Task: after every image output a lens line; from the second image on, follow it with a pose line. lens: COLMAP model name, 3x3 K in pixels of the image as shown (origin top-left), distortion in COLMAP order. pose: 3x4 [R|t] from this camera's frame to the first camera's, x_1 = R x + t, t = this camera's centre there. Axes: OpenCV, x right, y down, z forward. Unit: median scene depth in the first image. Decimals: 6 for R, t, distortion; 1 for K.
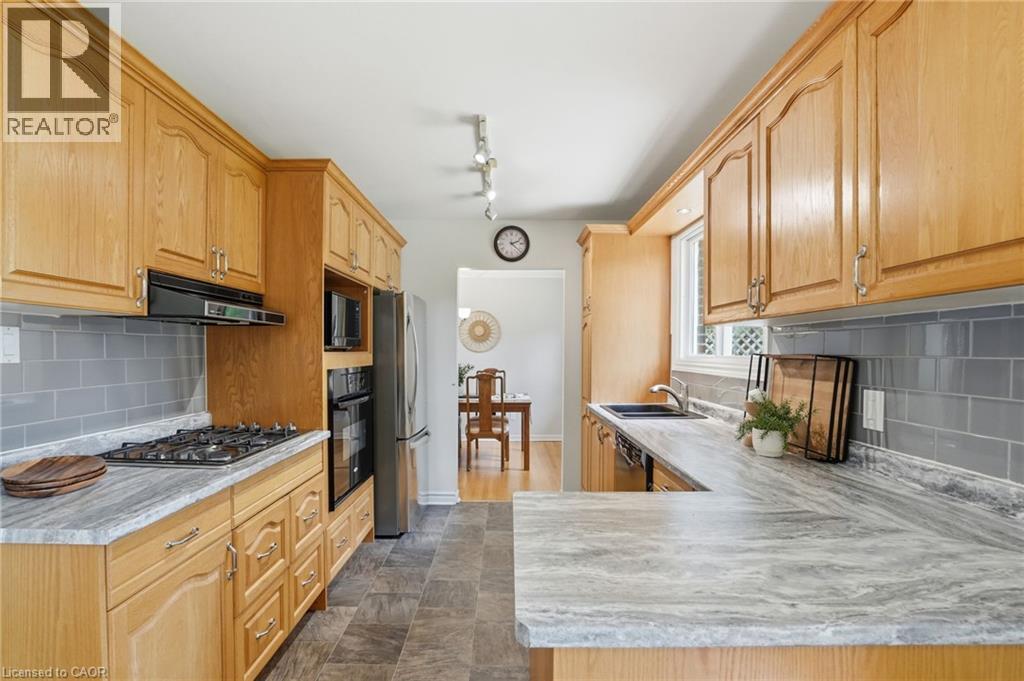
lens RADIAL K [[512.7, 0, 525.7], [0, 512.7, 354.1], [0, 0, 1]] dist [-0.059179, 0.023136]
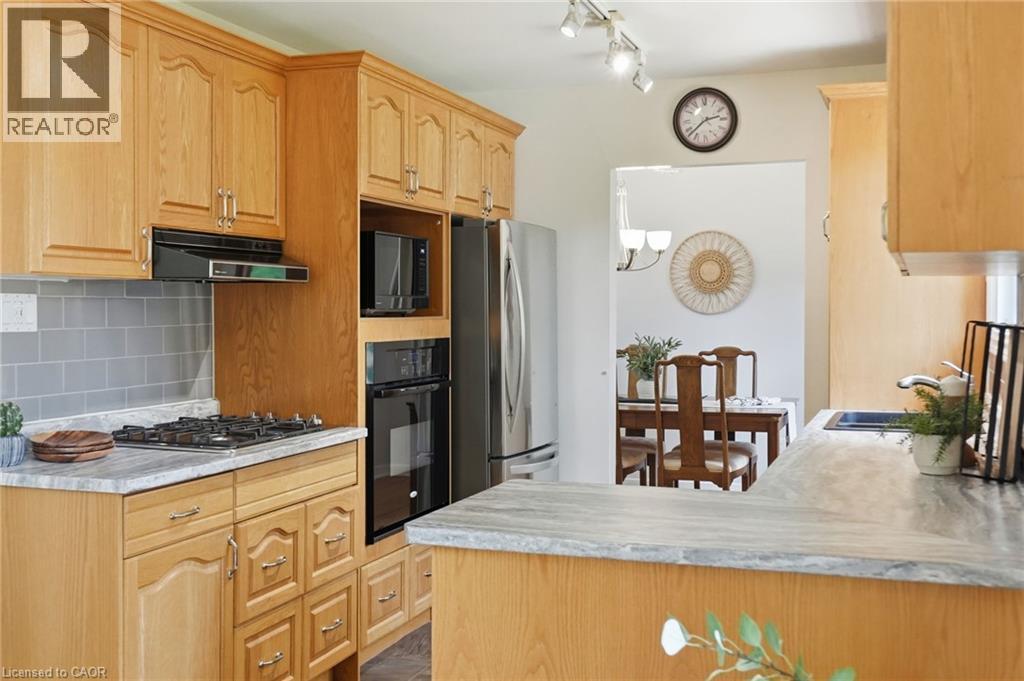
lens RADIAL K [[1265.9, 0, 511.2], [0, 1265.9, 295.9], [0, 0, 1]] dist [0.018405, 0.010818]
pose [[0.940260, -0.006115, -0.340403, 0.492286], [0.000613, 0.999867, -0.016269, -0.007622], [0.340458, 0.015088, 0.940139, -0.726200]]
